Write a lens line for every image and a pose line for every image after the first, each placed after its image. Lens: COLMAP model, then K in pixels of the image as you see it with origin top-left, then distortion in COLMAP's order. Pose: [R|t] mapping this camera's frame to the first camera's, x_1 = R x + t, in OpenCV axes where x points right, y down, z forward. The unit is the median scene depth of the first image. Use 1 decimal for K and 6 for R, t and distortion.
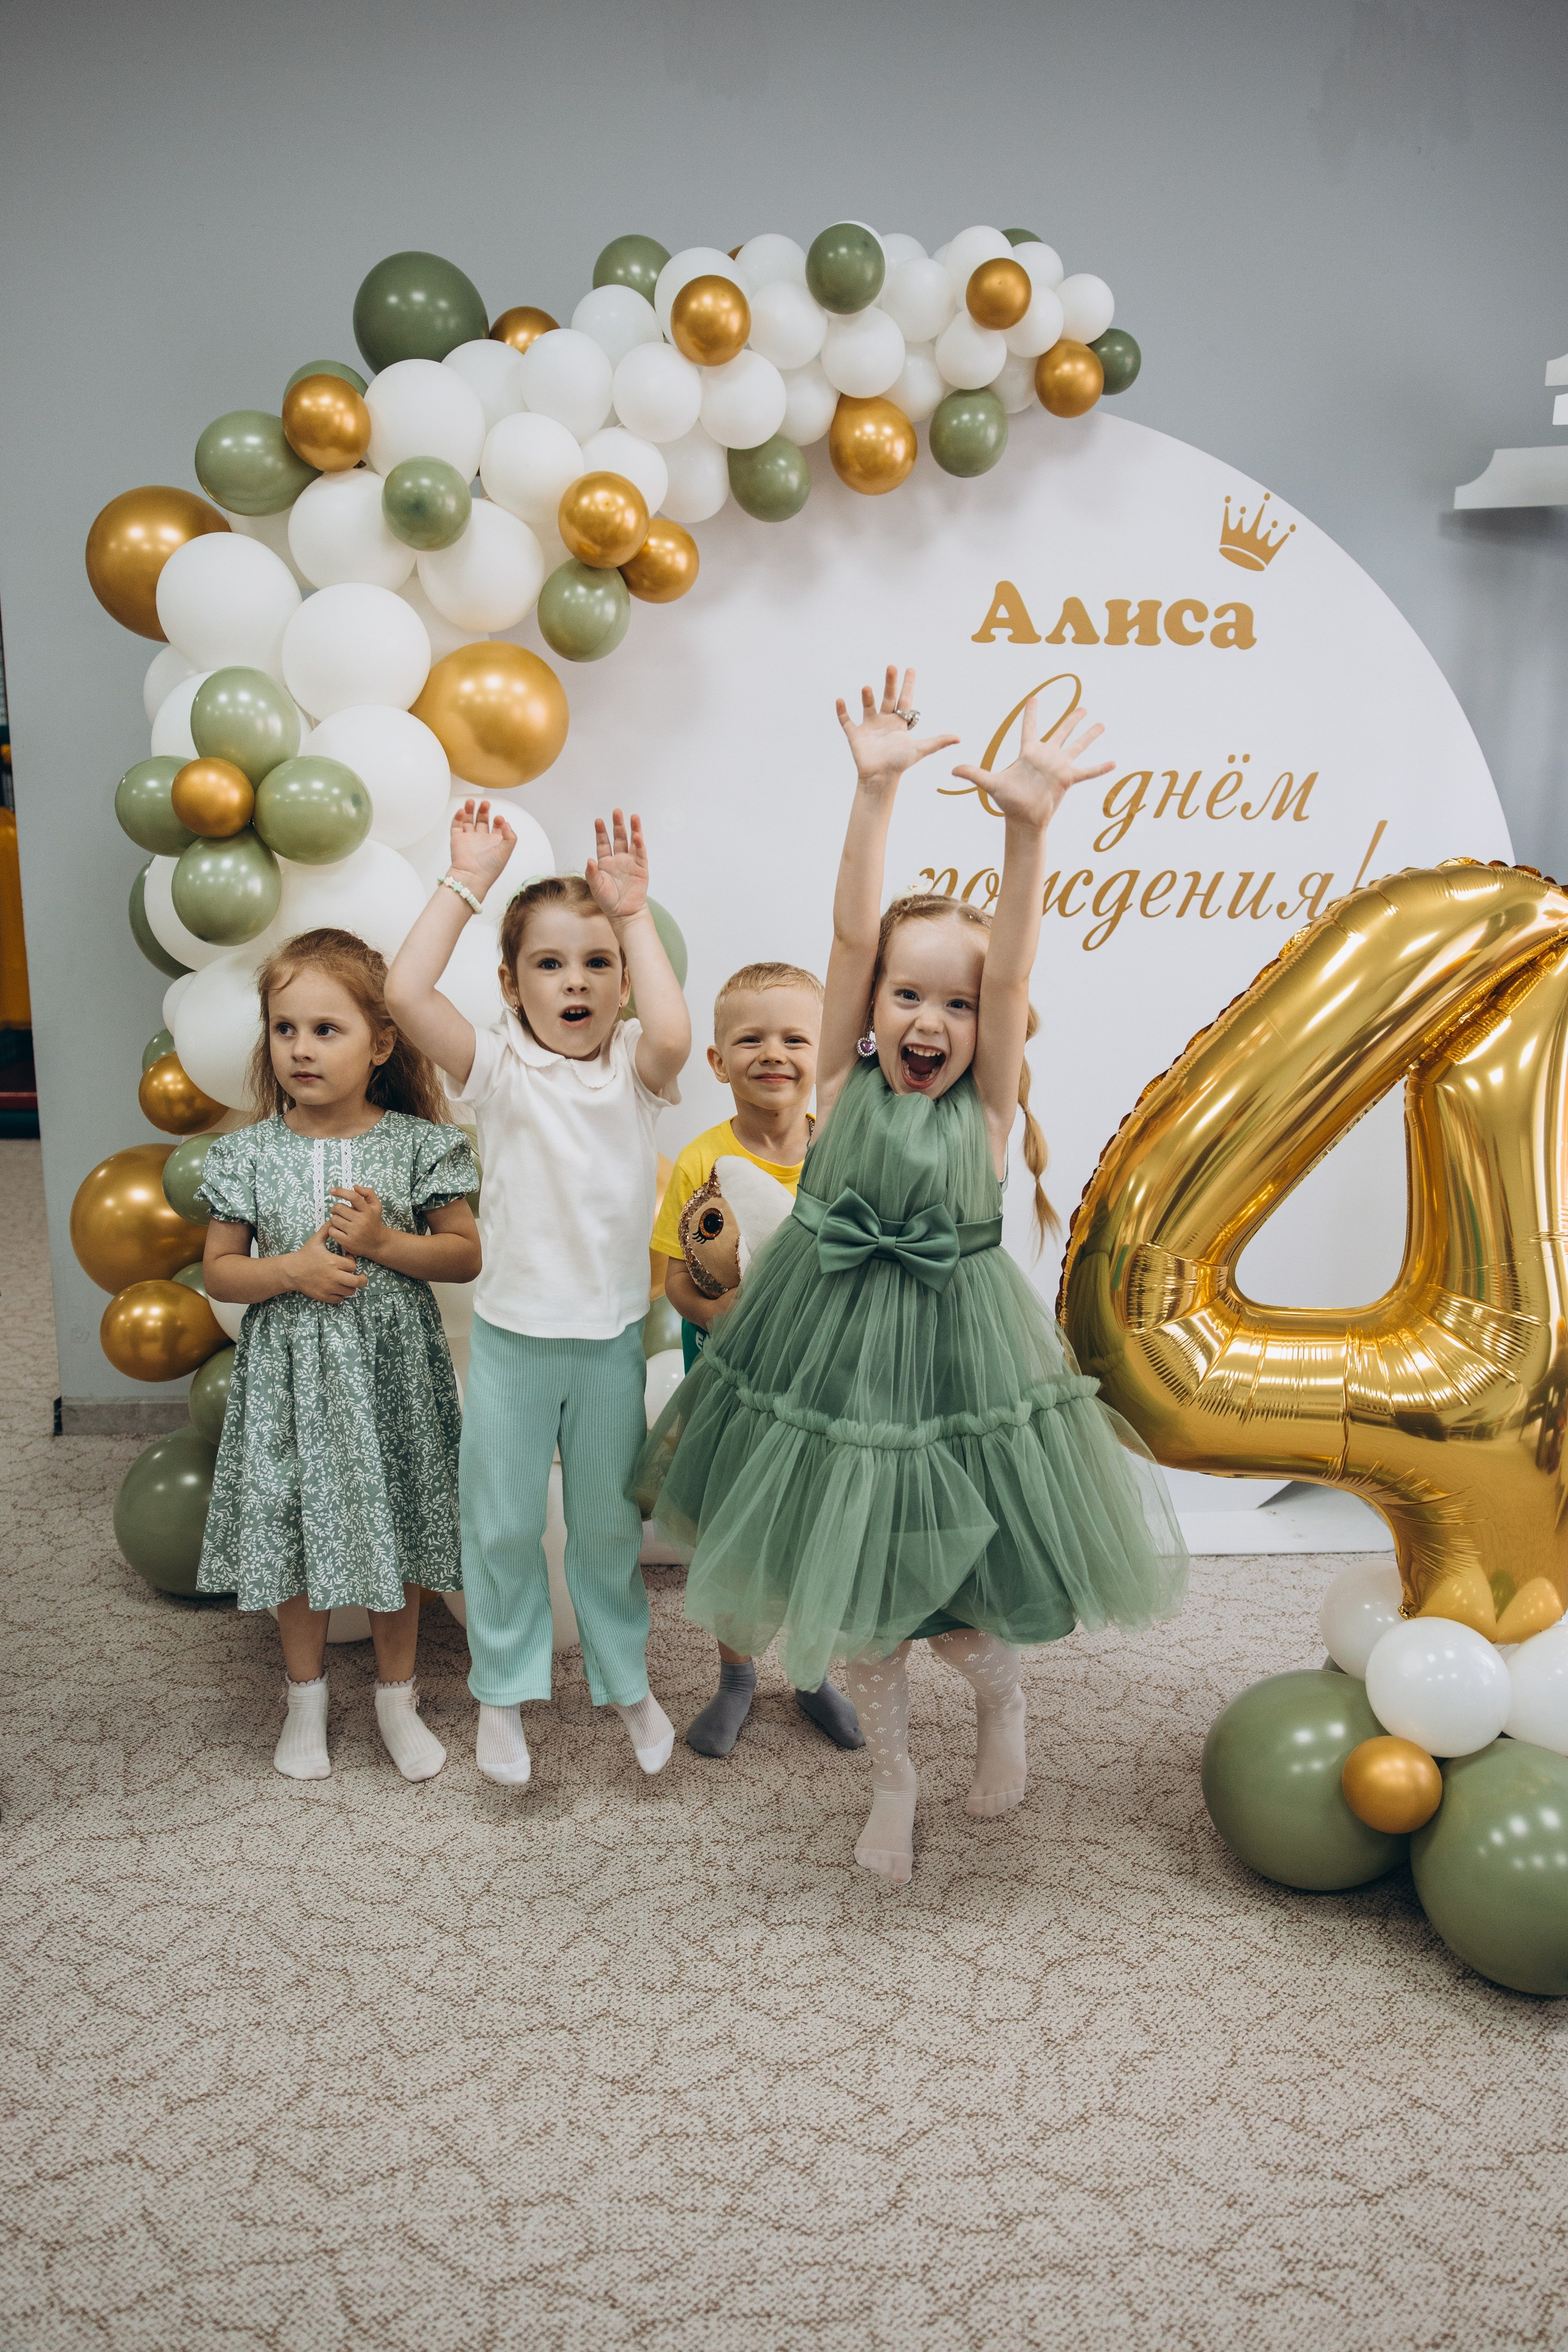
lens RADIAL K [[1754.6, 0, 792.1], [0, 1754.6, 1164.2], [0, 0, 1]] dist [0.009376, -0.002028]
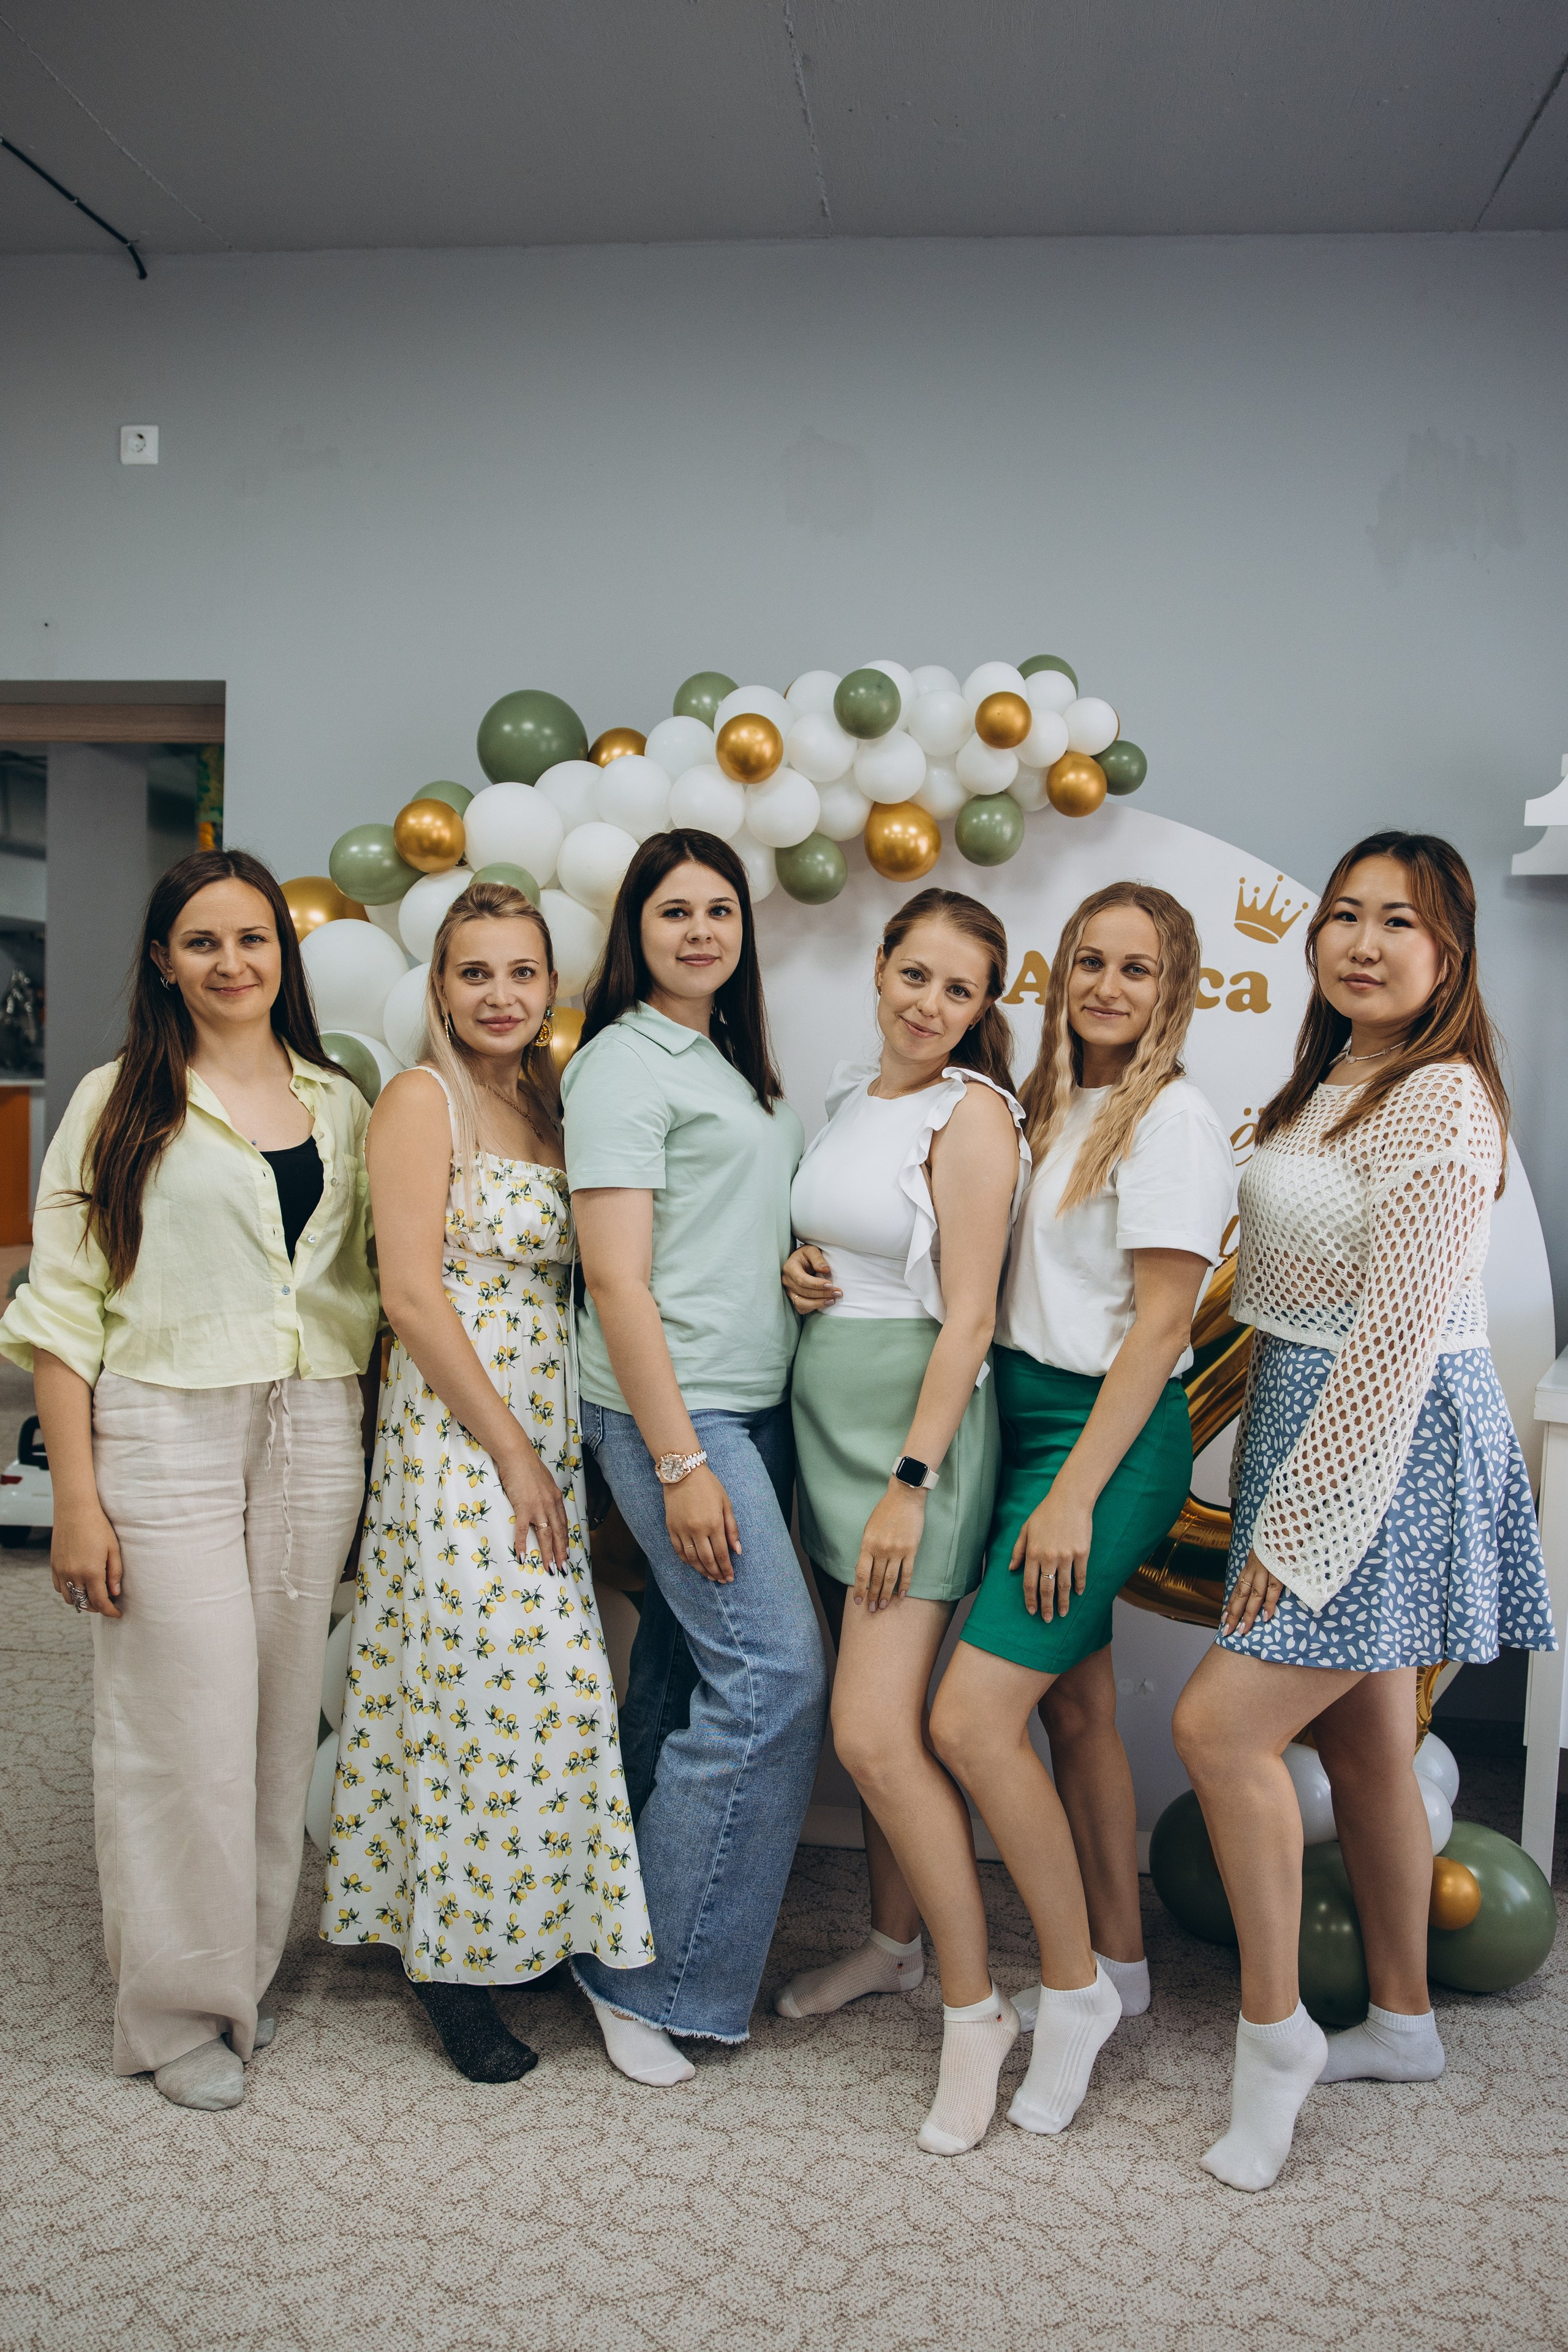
lens RADIAL K [[1754.6, 0, 796.1], [0, 1754.6, 1209.3], [0, 0, 1]] dist [0.009376, -0.002028]
pose [[0.981387, 0.036759, -0.188489, 0.189249], [-0.058847, 0.991855, -0.112960, -0.034949], [0.182801, 0.121949, 0.975557, -0.093681]]
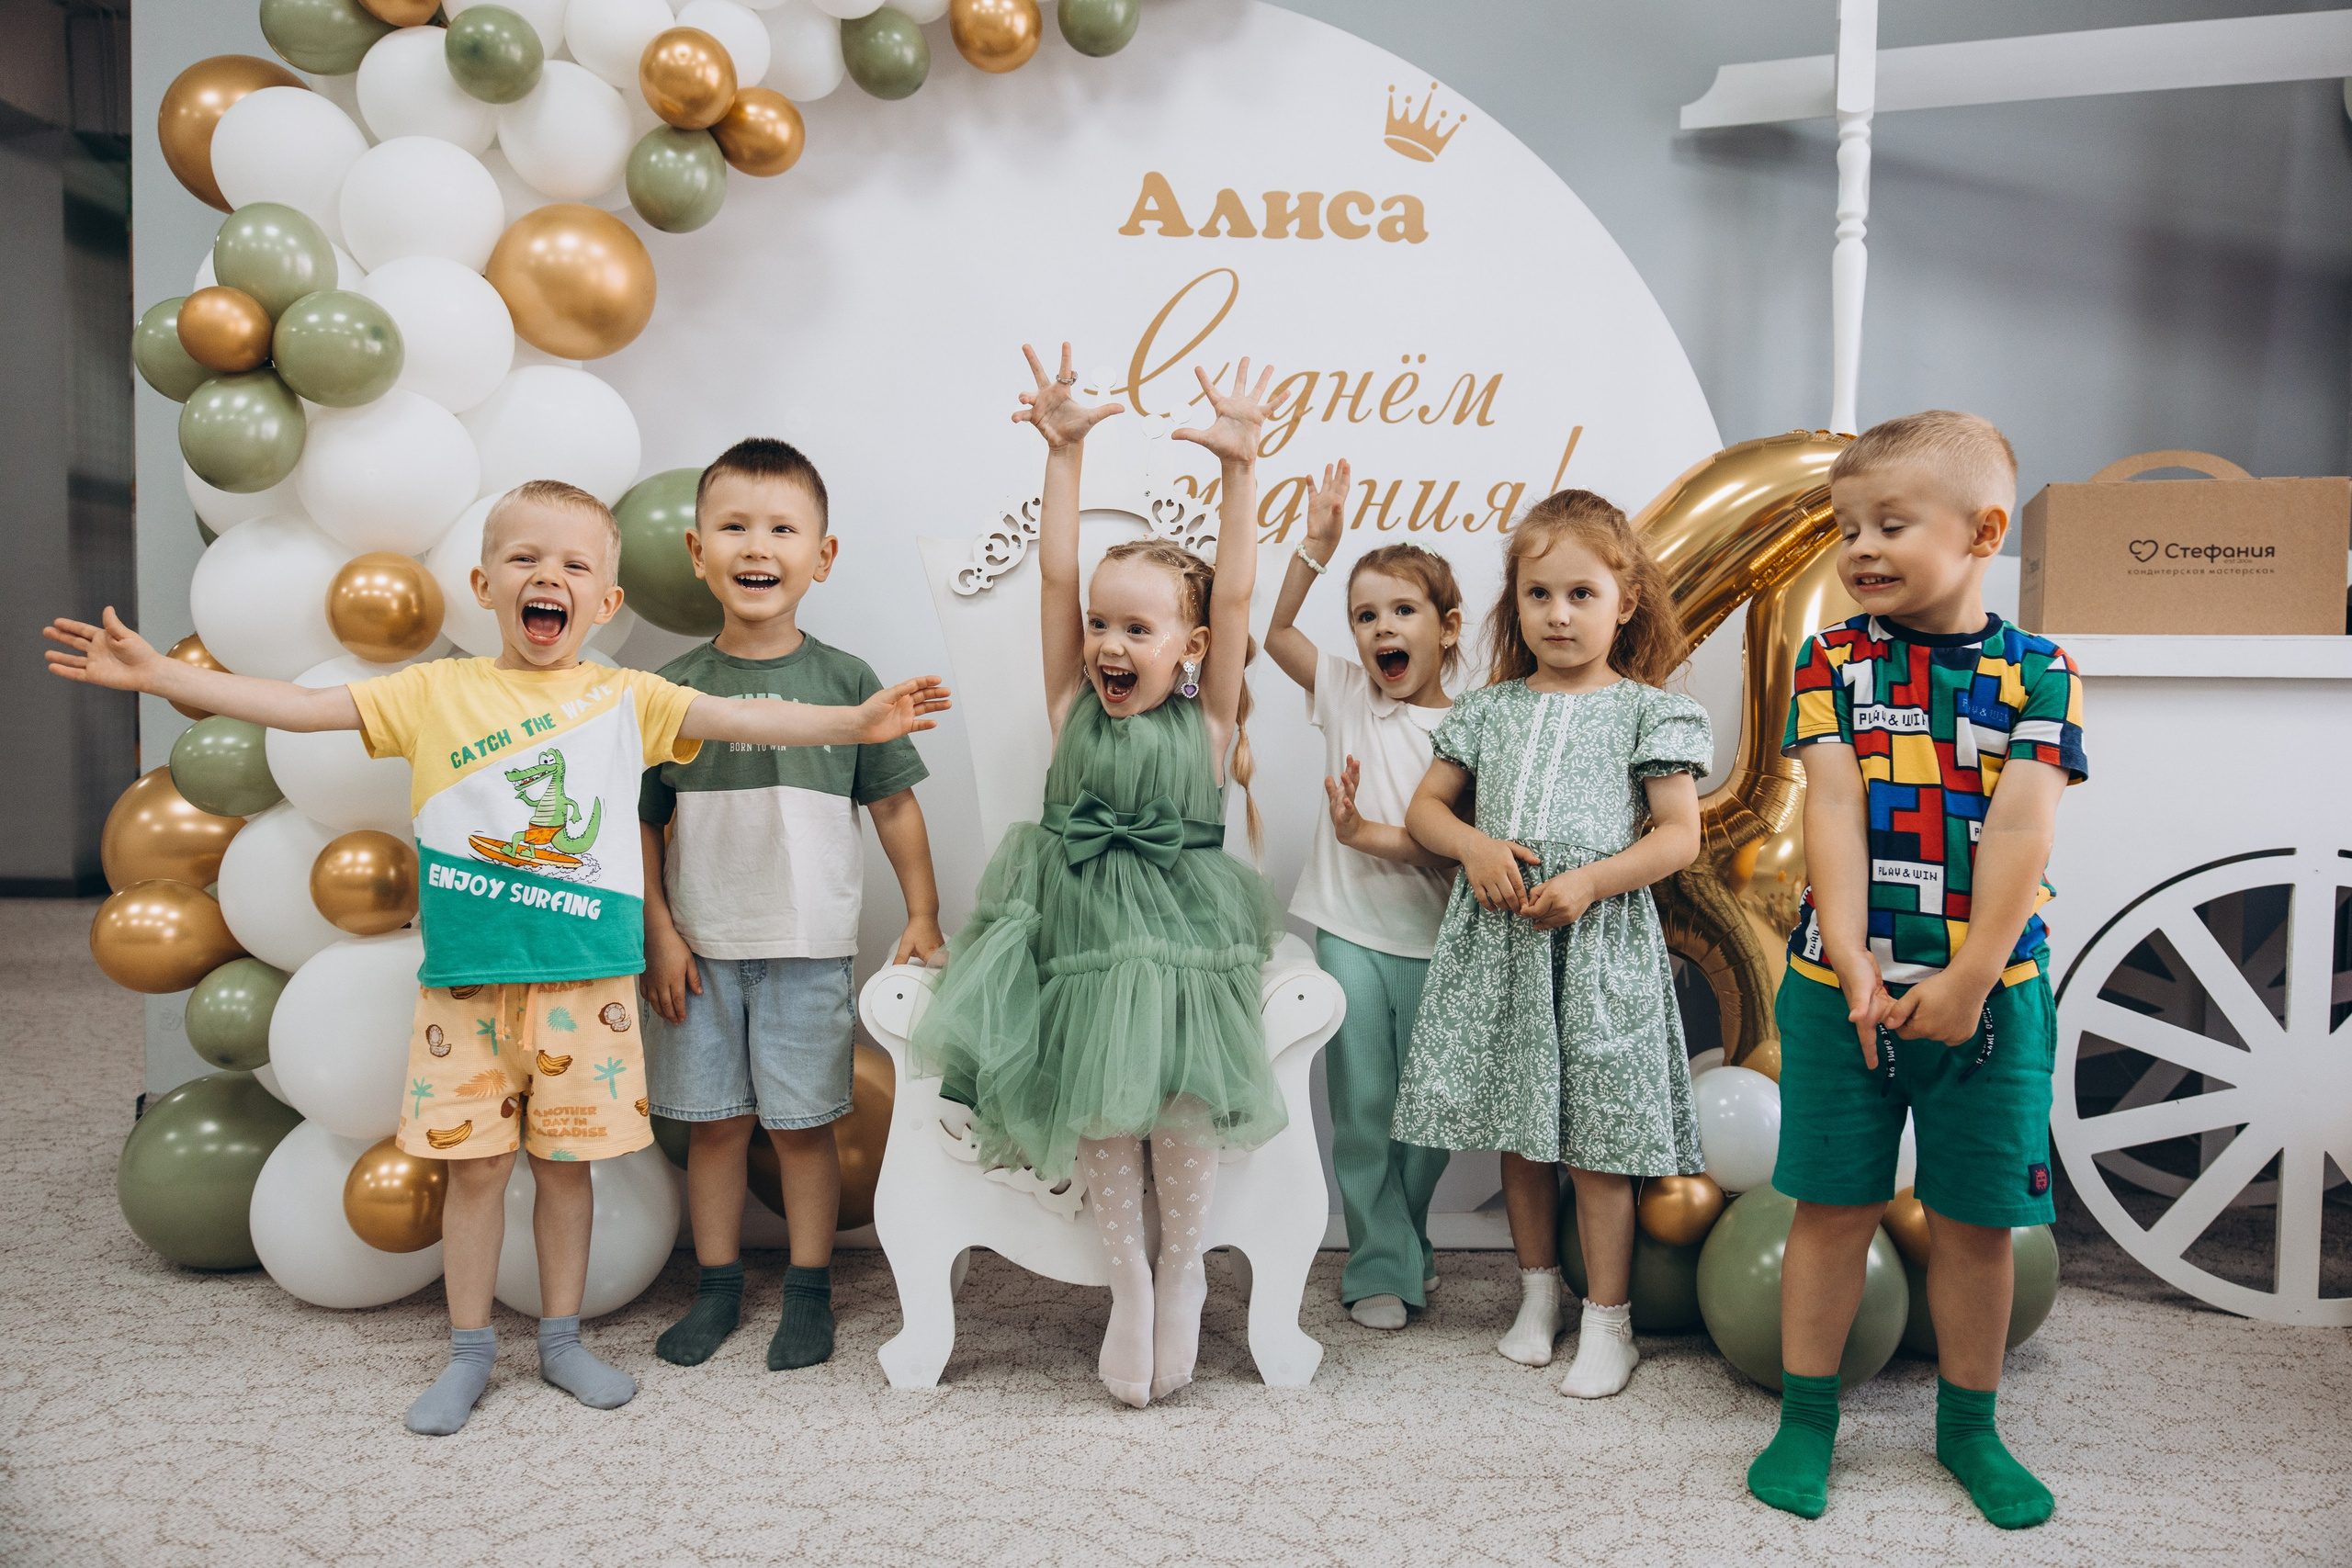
lens RADIAL K [[1938.7, 0, 1173.3], [0, 1938.7, 751.4], [0, 0, 1]] dist [0.053725, -0.035515]
pose [[0.999217, 0.001769, -0.039513, 0.173181], [-0.007889, 0.987842, -0.155264, 0.136923], [0.038758, 0.155454, 0.987083, 0.017074]]
